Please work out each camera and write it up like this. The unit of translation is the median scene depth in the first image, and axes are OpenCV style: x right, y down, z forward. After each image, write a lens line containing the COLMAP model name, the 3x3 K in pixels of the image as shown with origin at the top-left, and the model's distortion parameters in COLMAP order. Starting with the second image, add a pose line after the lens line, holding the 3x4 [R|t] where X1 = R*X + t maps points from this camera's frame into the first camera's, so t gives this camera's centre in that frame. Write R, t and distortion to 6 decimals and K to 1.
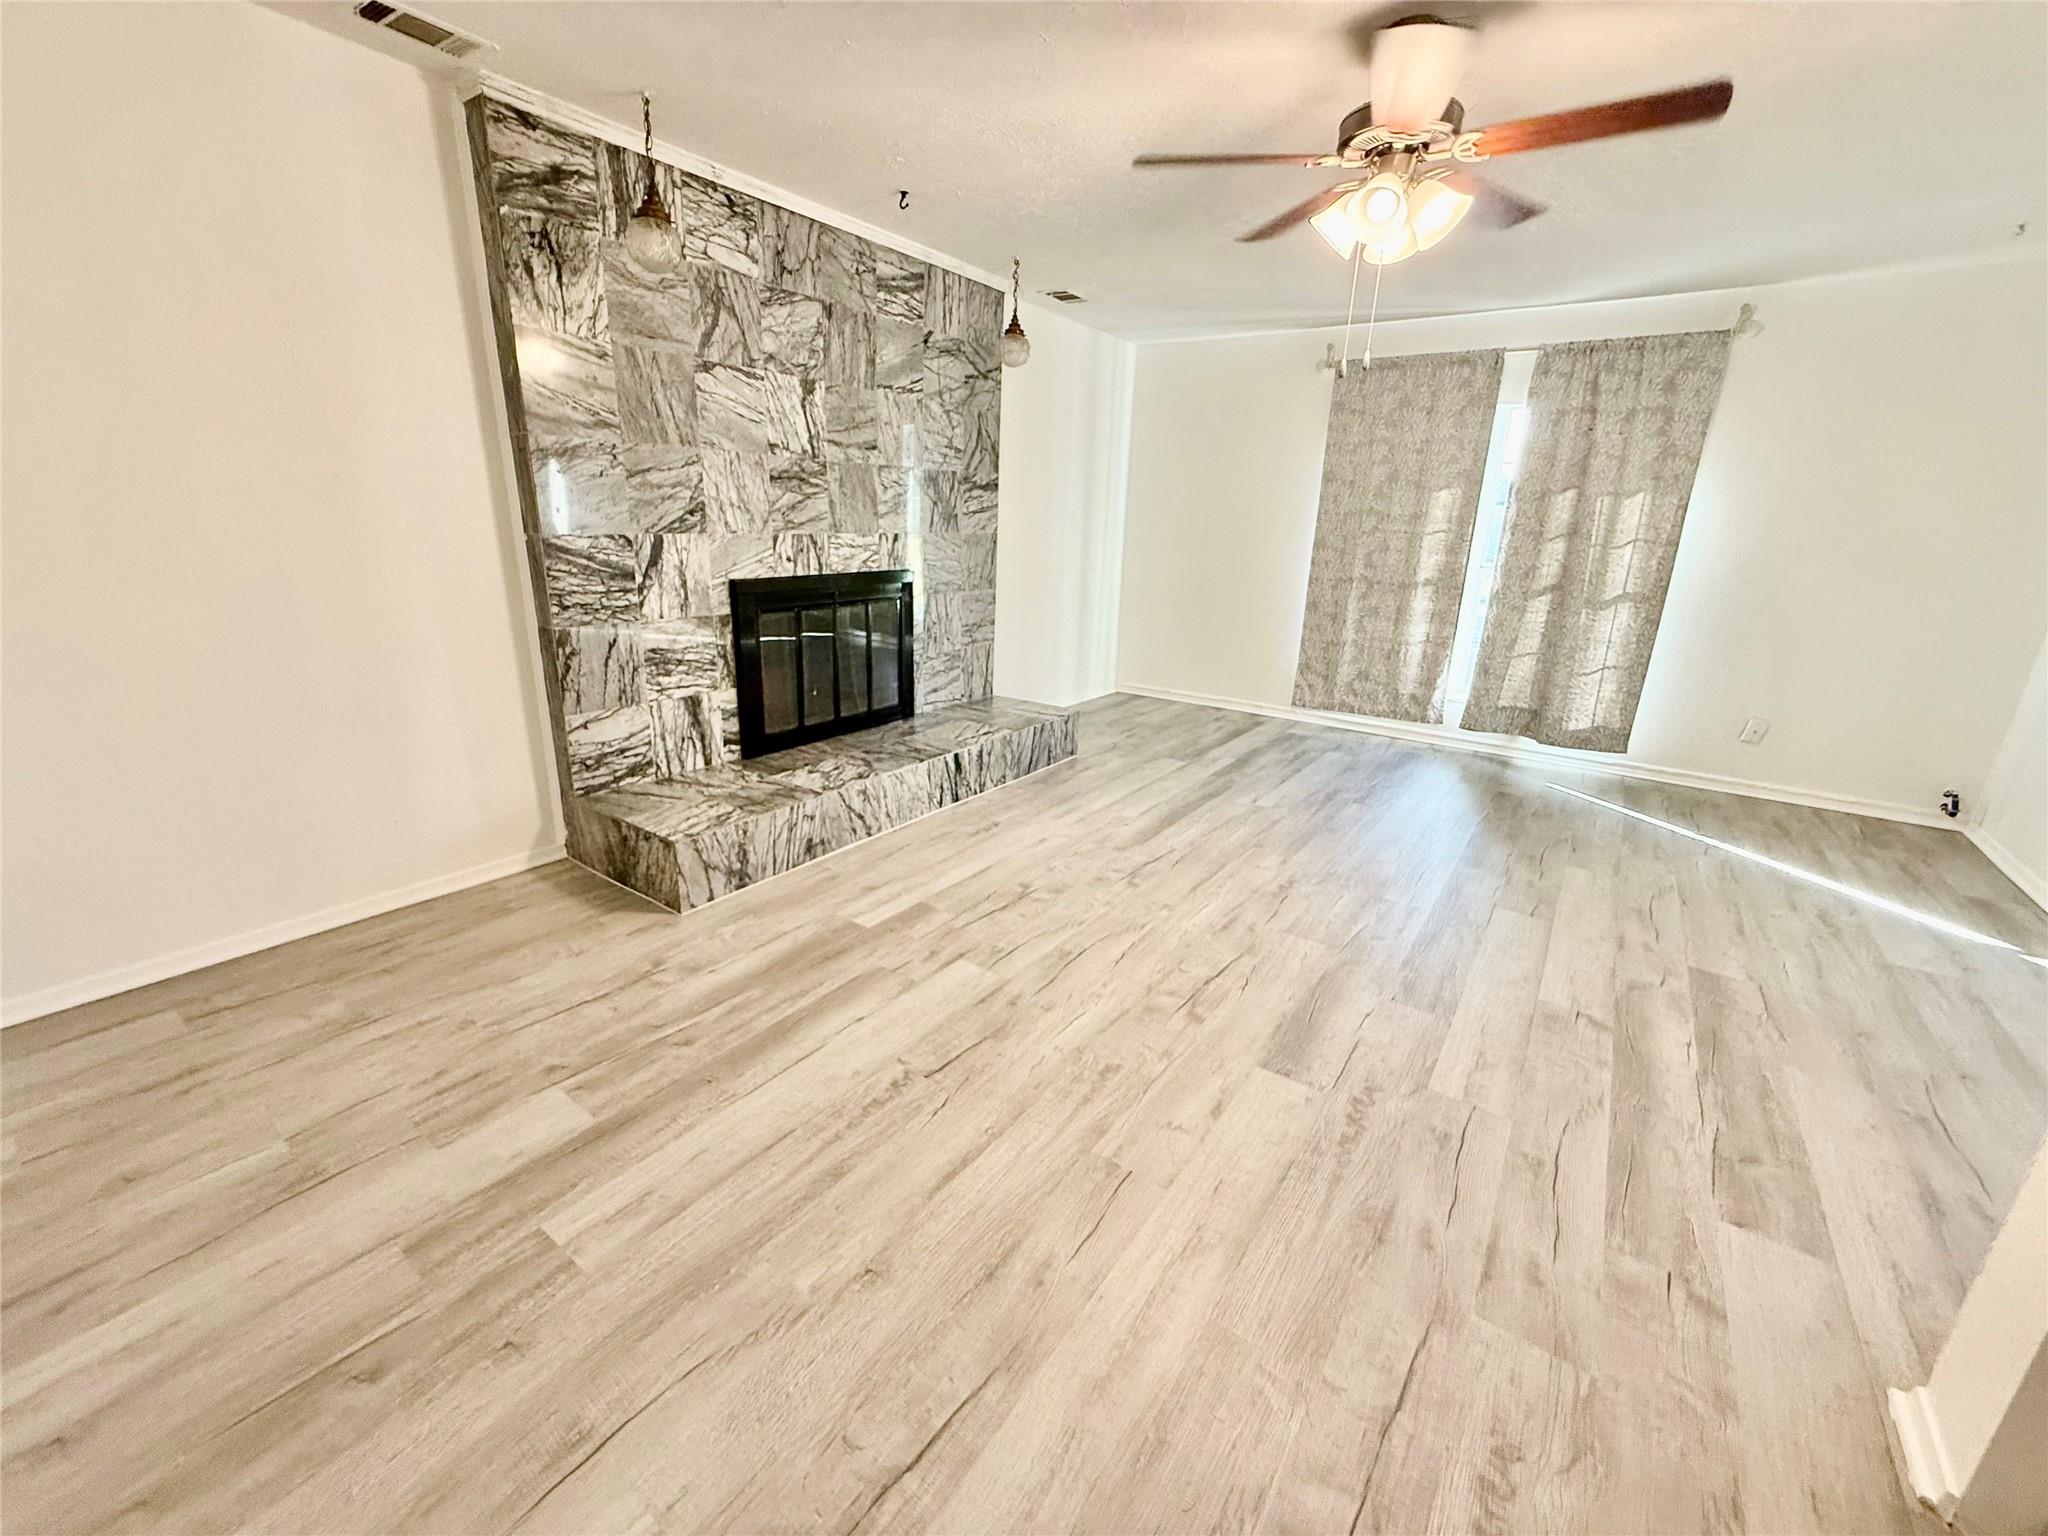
lens RADIAL K [[818.7, 0, 1013.0], [0, 818.7, 762.5], [0, 0, 1]] dist [0.000551, -0.000714]
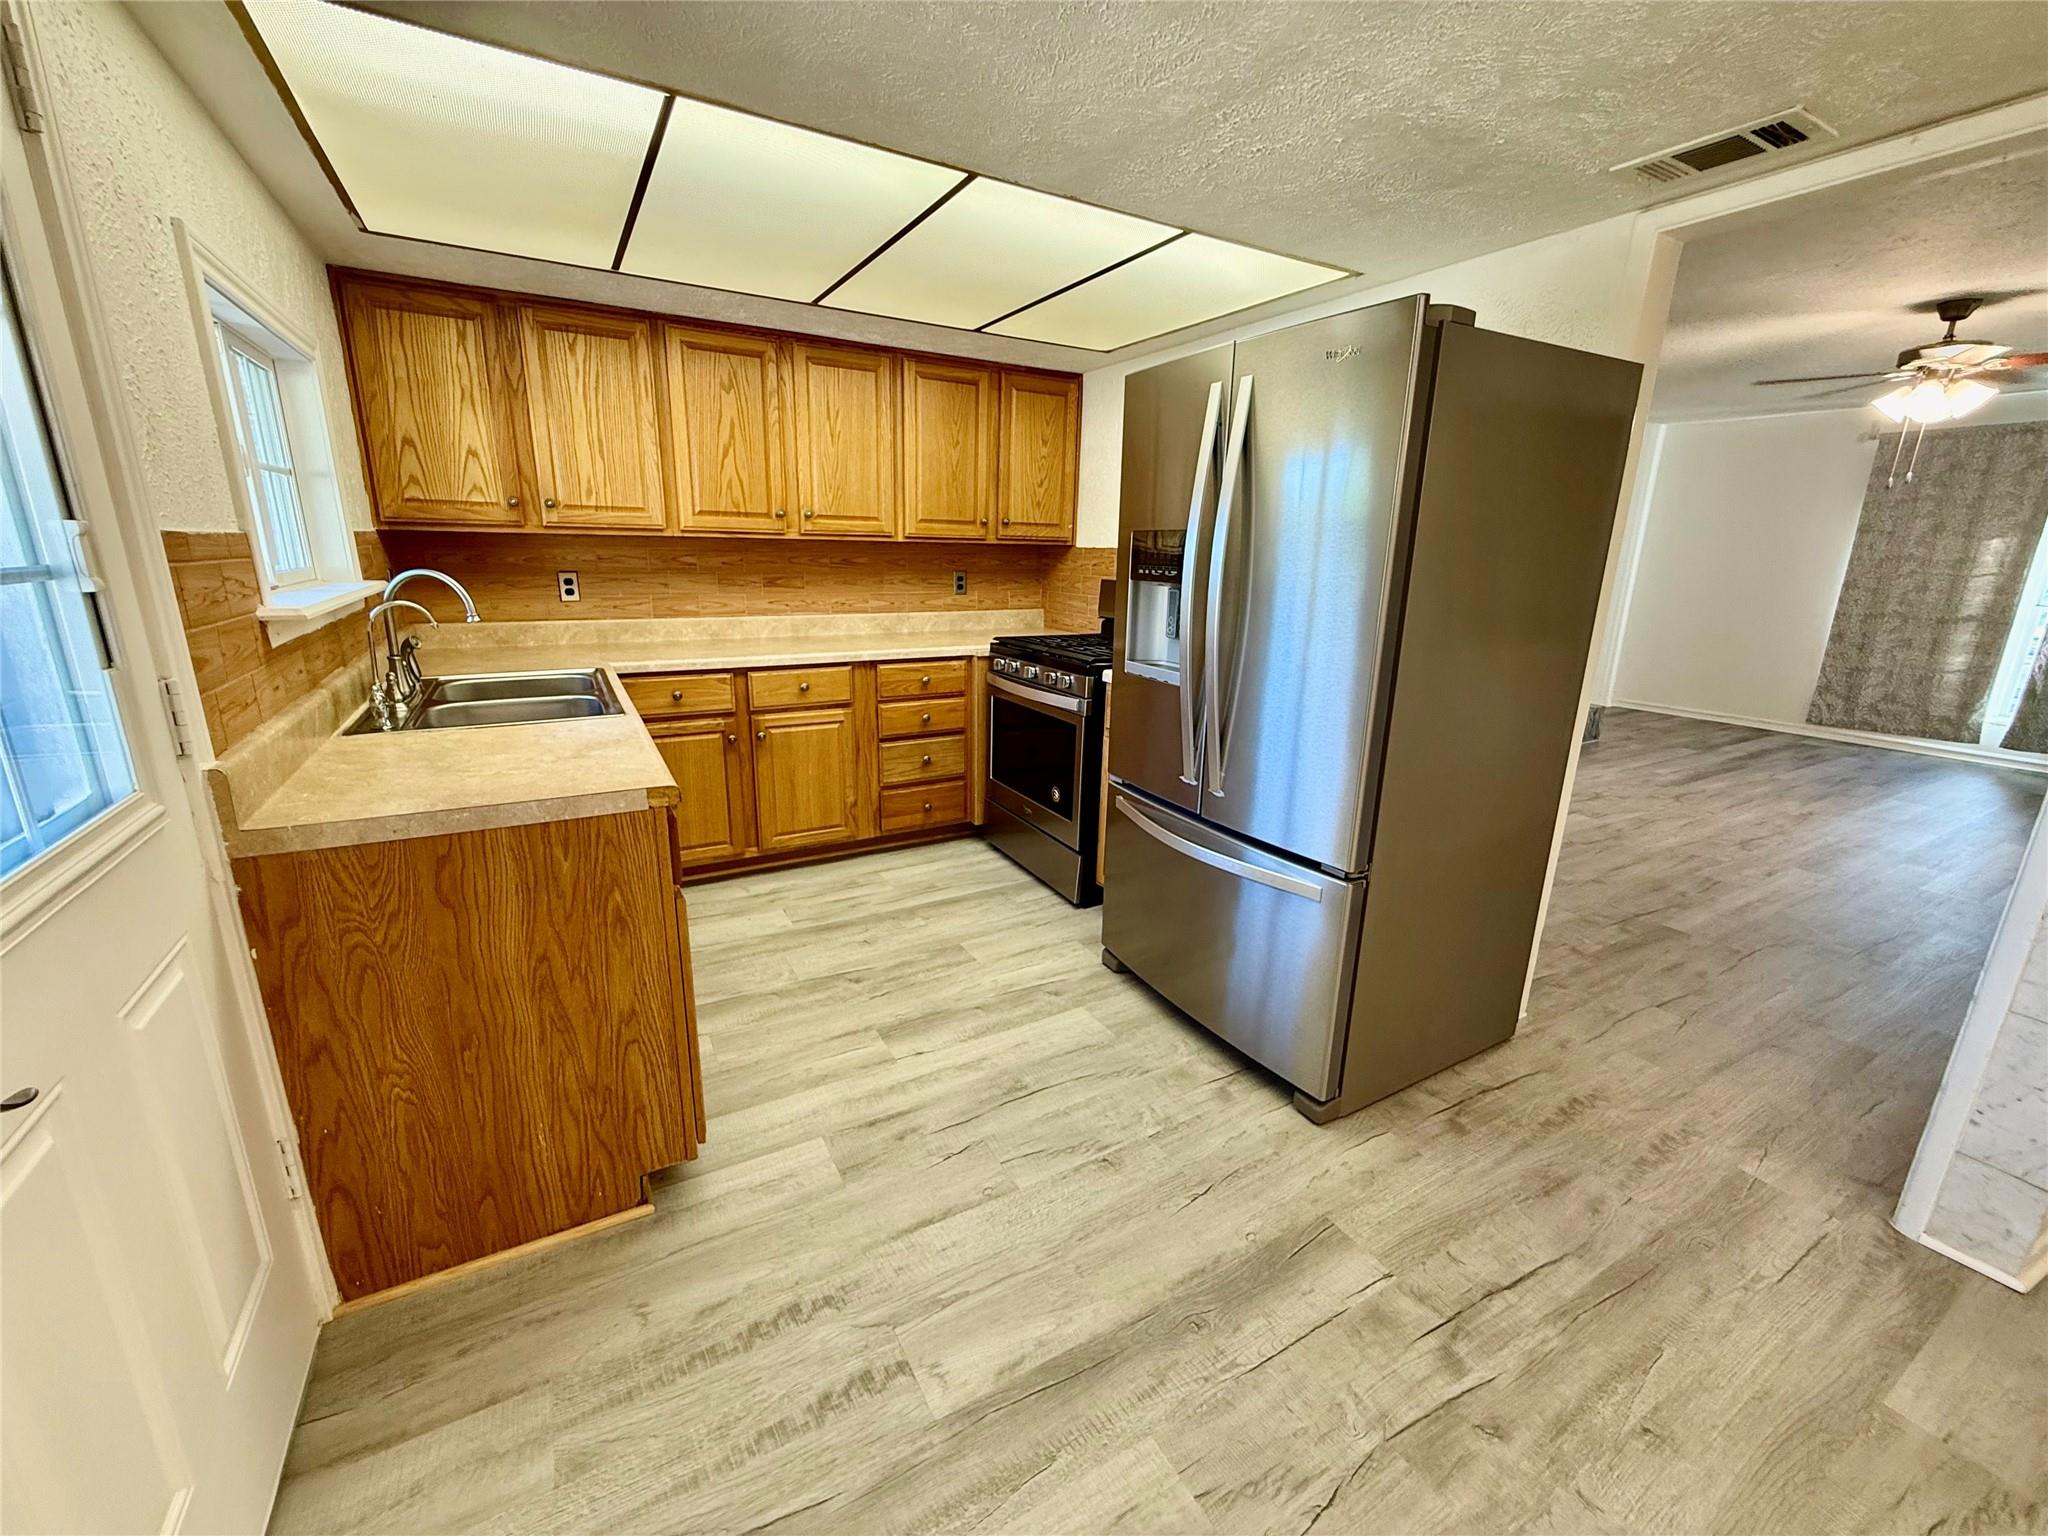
lens RADIAL K [[818.7, 0, 1019.2], [0, 818.7, 763.6], [0, 0, 1]] dist [0.000551, -0.000714]
pose [[0.912749, 0.091806, -0.398071, -0.331856], [-0.110278, 0.993618, -0.023705, 0.220022], [0.393354, 0.065535, 0.917048, -0.790566]]
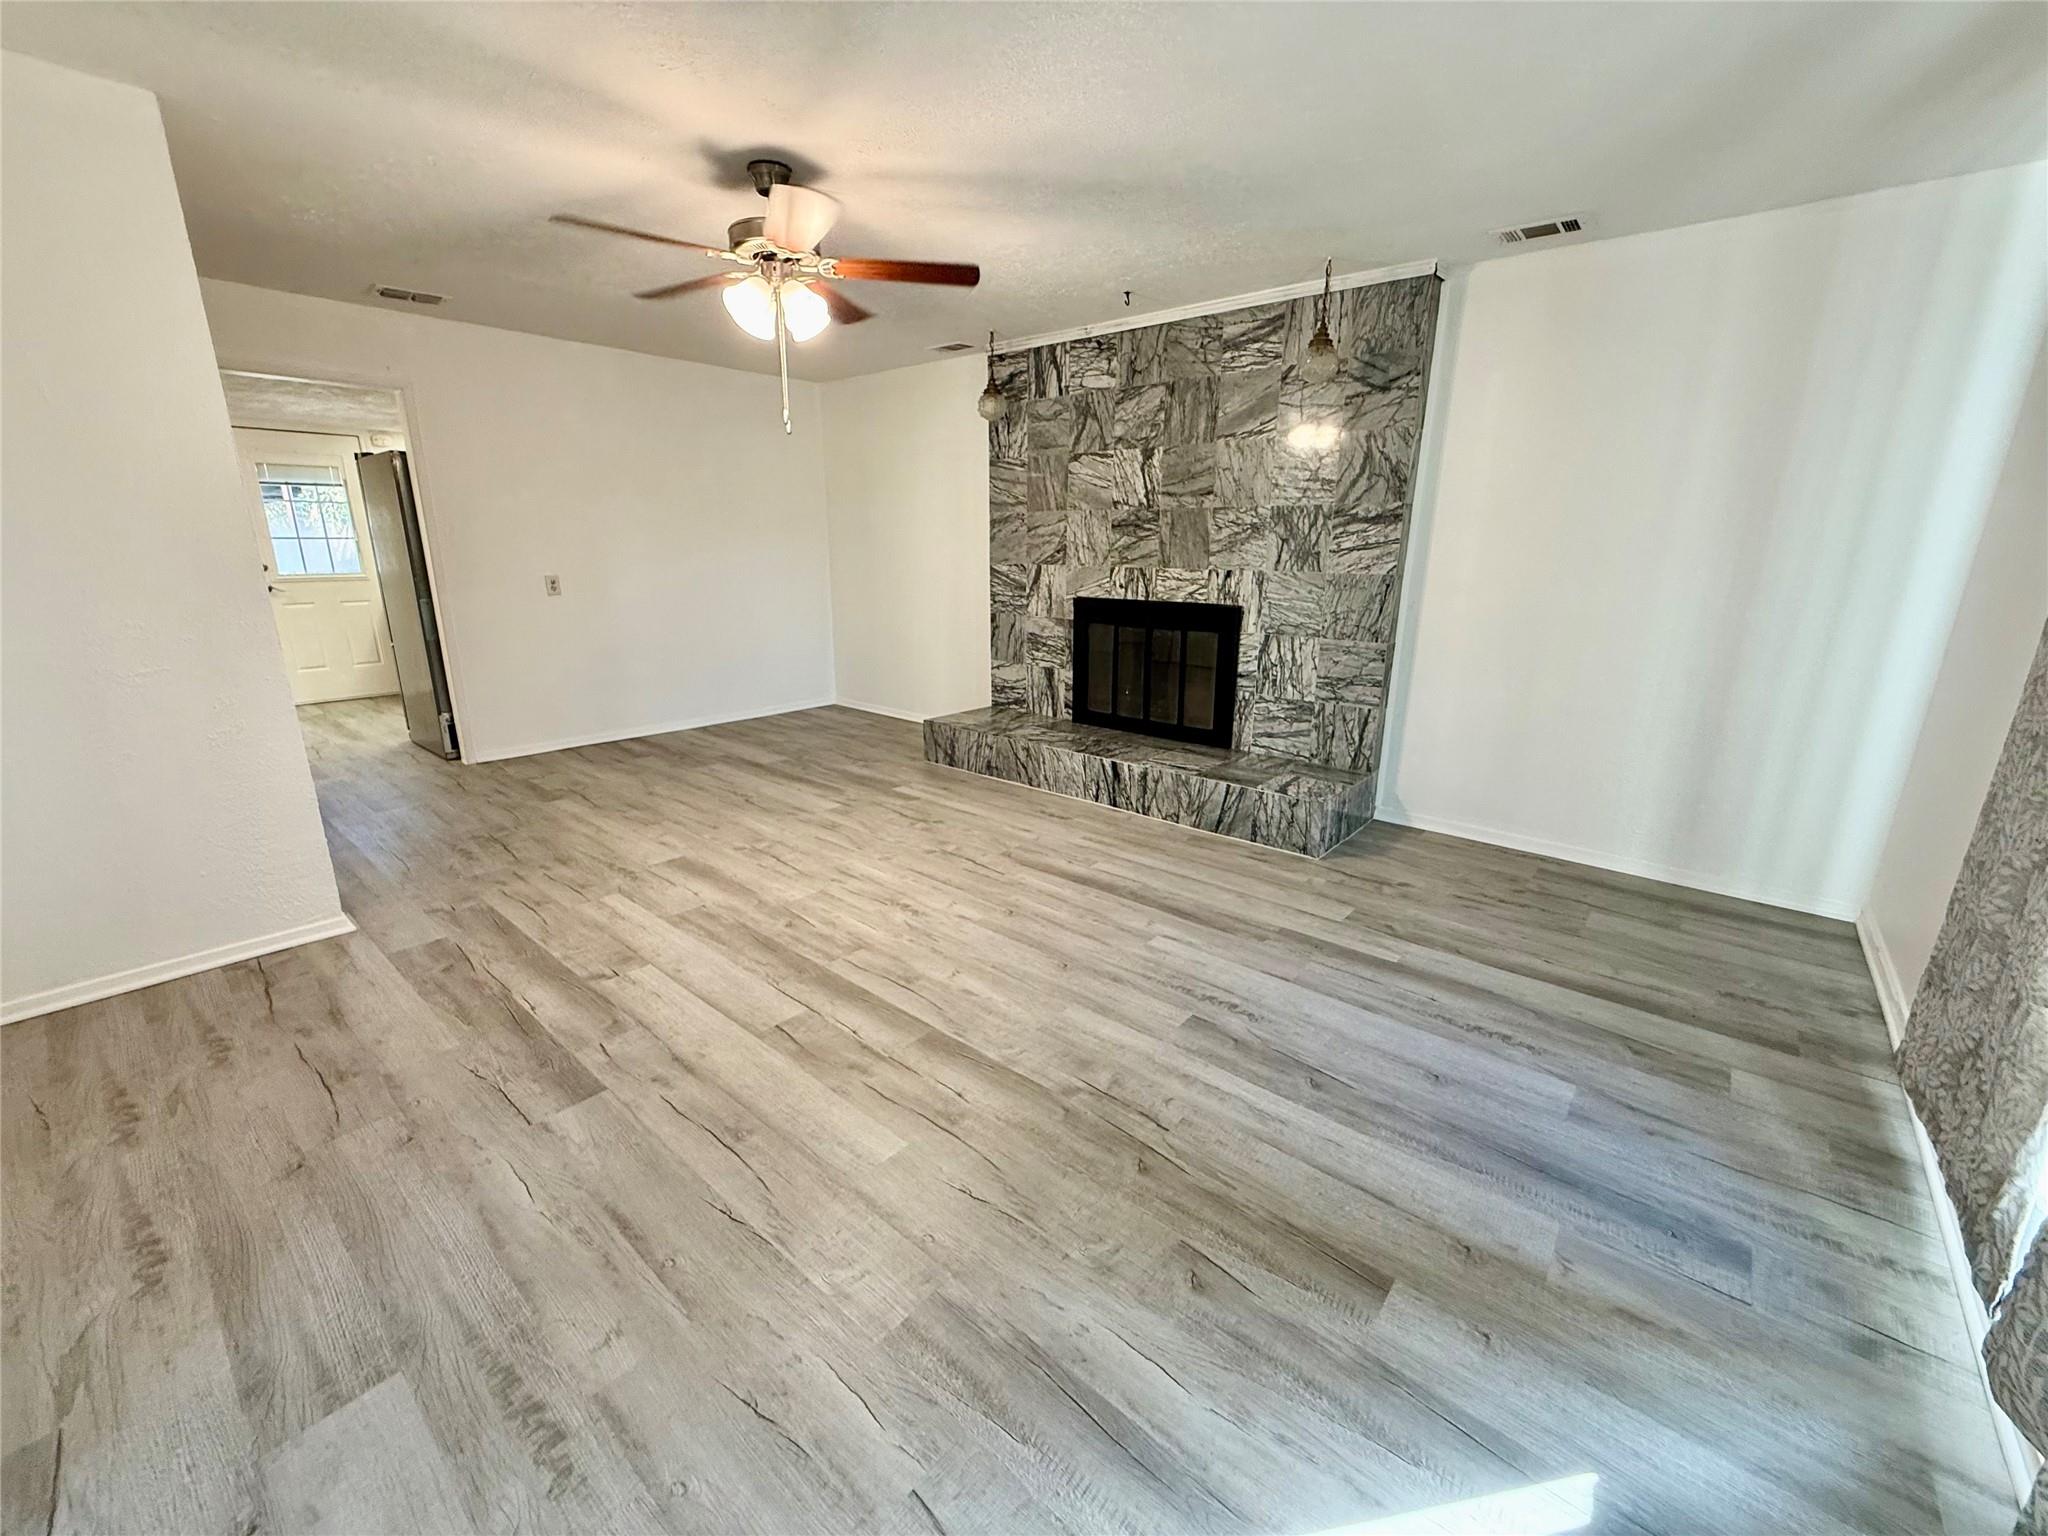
lens RADIAL K [[818.7, 0, 1019.8], [0, 818.7, 761.7], [0, 0, 1]] dist [0.000551, -0.000714]
pose [[-0.075031, 0.227285, -0.970934, 1.097866], [-0.302055, 0.922754, 0.239349, -0.256670], [0.950333, 0.311234, -0.000582, 0.945105]]
